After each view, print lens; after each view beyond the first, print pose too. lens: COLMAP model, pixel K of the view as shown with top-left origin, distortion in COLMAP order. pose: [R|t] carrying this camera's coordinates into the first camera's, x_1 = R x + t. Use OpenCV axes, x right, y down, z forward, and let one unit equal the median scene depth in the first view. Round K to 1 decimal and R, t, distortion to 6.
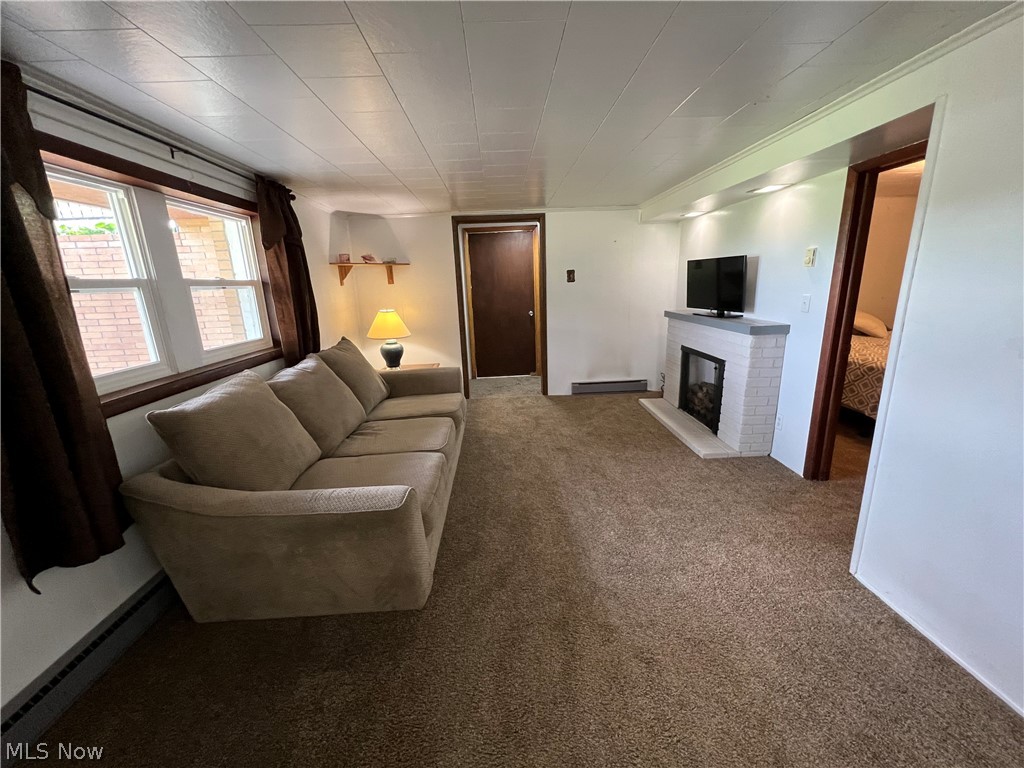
lens RADIAL K [[407.8, 0, 512.0], [0, 407.8, 384.0], [0, 0, 1]] dist [0.003063, 0.000583]
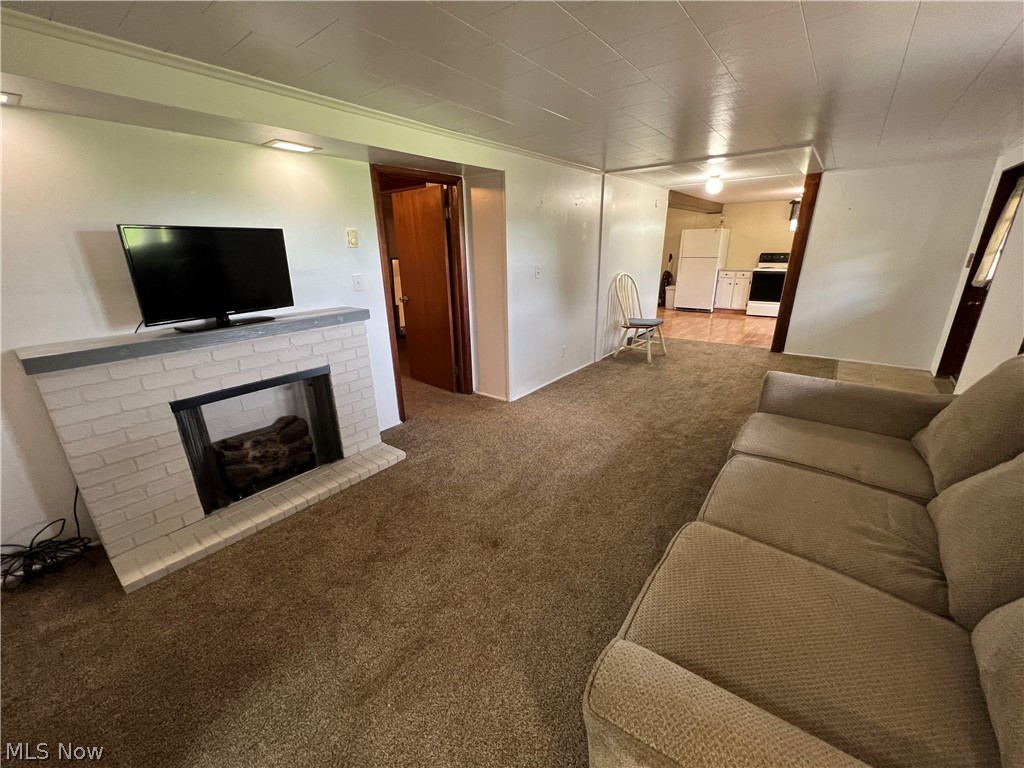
lens RADIAL K [[403.3, 0, 511.0], [0, 403.3, 381.2], [0, 0, 1]] dist [-0.001851, 0.000316]
pose [[-0.761510, -0.152186, 0.630033, -0.256852], [0.206246, 0.864623, 0.458137, -0.338259], [-0.614463, 0.478818, -0.627032, 1.386214]]
